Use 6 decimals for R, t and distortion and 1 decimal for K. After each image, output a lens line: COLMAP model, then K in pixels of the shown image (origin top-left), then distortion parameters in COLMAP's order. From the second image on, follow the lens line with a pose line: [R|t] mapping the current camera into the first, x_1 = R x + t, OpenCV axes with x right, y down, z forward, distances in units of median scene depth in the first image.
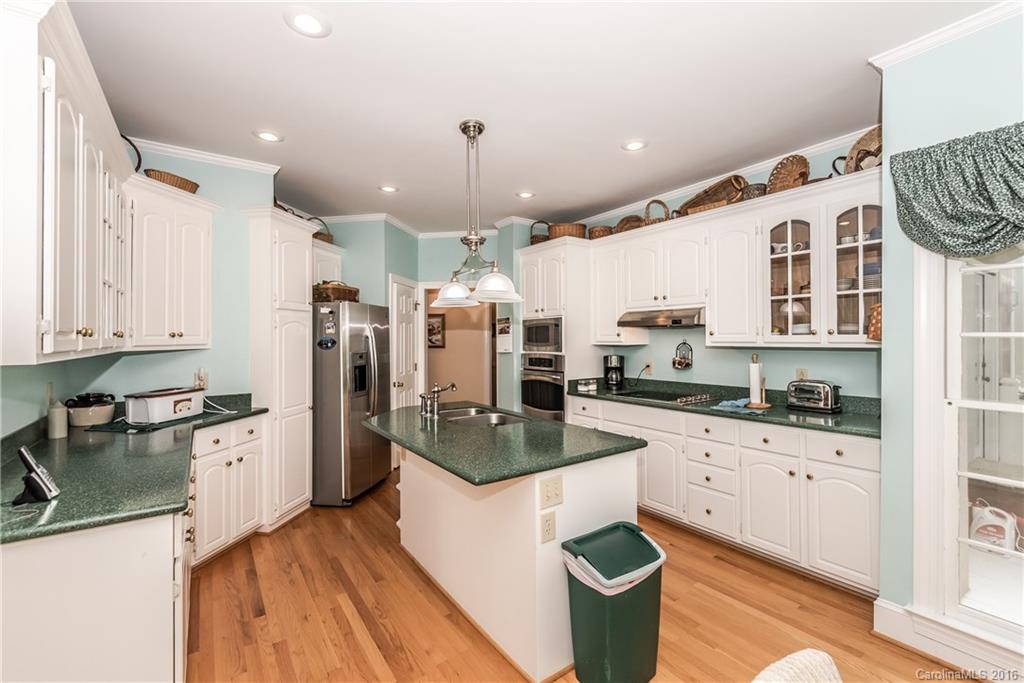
lens RADIAL K [[451.9, 0, 518.8], [0, 451.9, 339.6], [0, 0, 1]] dist [-0.000224, -0.000331]
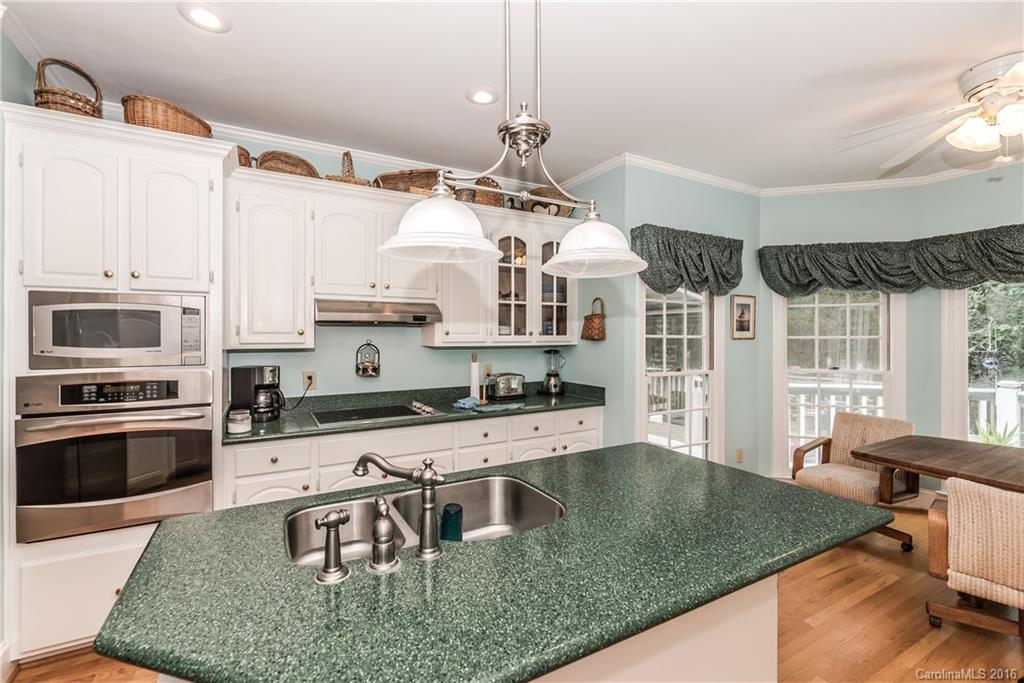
lens RADIAL K [[451.9, 0, 517.3], [0, 451.9, 337.2], [0, 0, 1]] dist [-0.000224, -0.000331]
pose [[0.097513, 0.001739, 0.995233, -0.446638], [-0.000064, 0.999998, -0.001741, -0.003063], [-0.995234, 0.000106, 0.097513, 0.707069]]
